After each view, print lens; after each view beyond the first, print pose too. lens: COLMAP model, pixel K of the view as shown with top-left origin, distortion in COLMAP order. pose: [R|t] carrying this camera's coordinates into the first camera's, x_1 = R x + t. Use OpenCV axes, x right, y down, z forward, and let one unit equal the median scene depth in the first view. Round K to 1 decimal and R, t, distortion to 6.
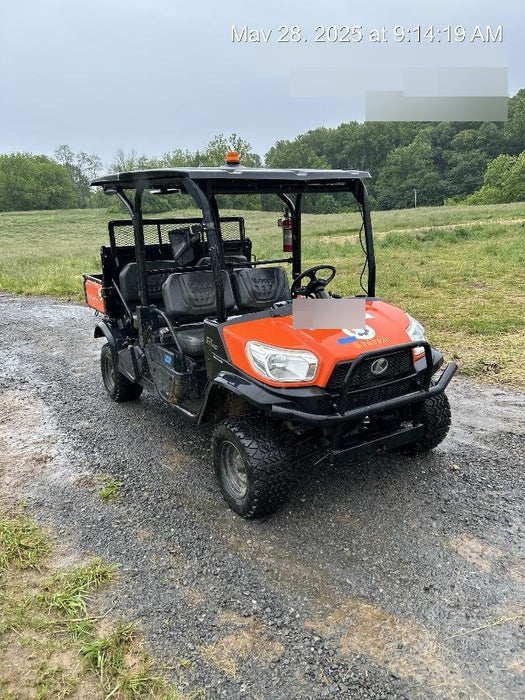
lens RADIAL K [[534.5, 0, 260.5], [0, 534.5, 360.6], [0, 0, 1]] dist [0.007041, -0.034649]
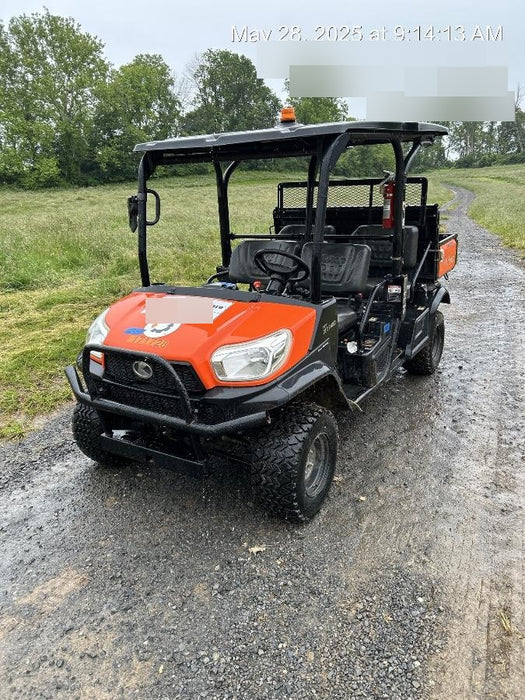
lens RADIAL K [[534.5, 0, 260.5], [0, 534.5, 360.6], [0, 0, 1]] dist [0.007041, -0.034649]
pose [[0.431417, 0.300797, -0.850529, 1.002296], [-0.208921, 0.950461, 0.230167, -0.235137], [0.877628, 0.078396, 0.472888, 0.718684]]
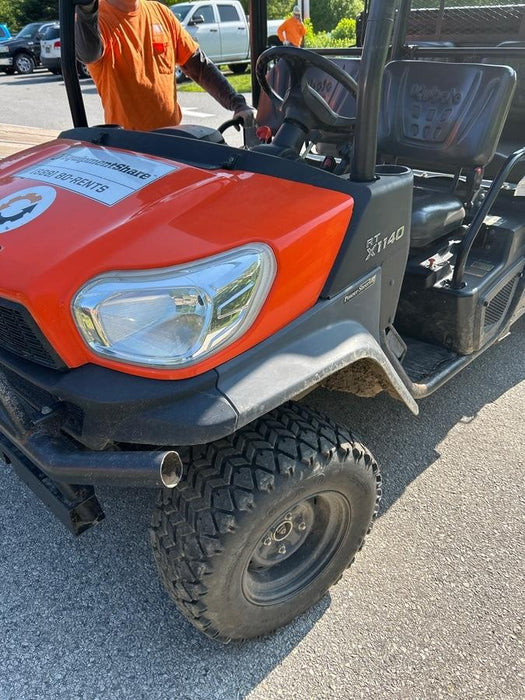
lens RADIAL K [[525.6, 0, 251.2], [0, 525.6, 349.7], [0, 0, 1]] dist [0.000045, 0.008724]
pose [[0.225550, 0.525428, -0.820398, 0.601291], [-0.241797, 0.845940, 0.475310, -0.197219], [0.943749, 0.091164, 0.317849, 1.035500]]
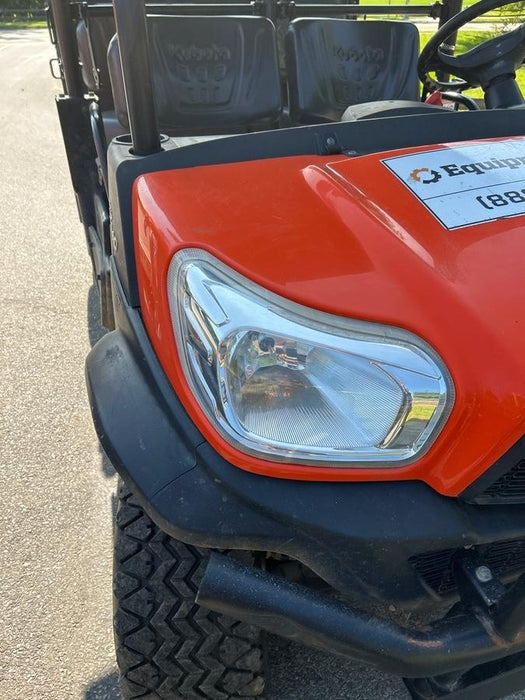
lens RADIAL K [[534.5, 0, 260.5], [0, 534.5, 360.6], [0, 0, 1]] dist [0.007041, -0.034649]
pose [[0.970133, 0.166620, -0.176295, 0.061830], [-0.103630, 0.941787, 0.319840, -0.067884], [0.219324, -0.292017, 0.930926, 0.723446]]
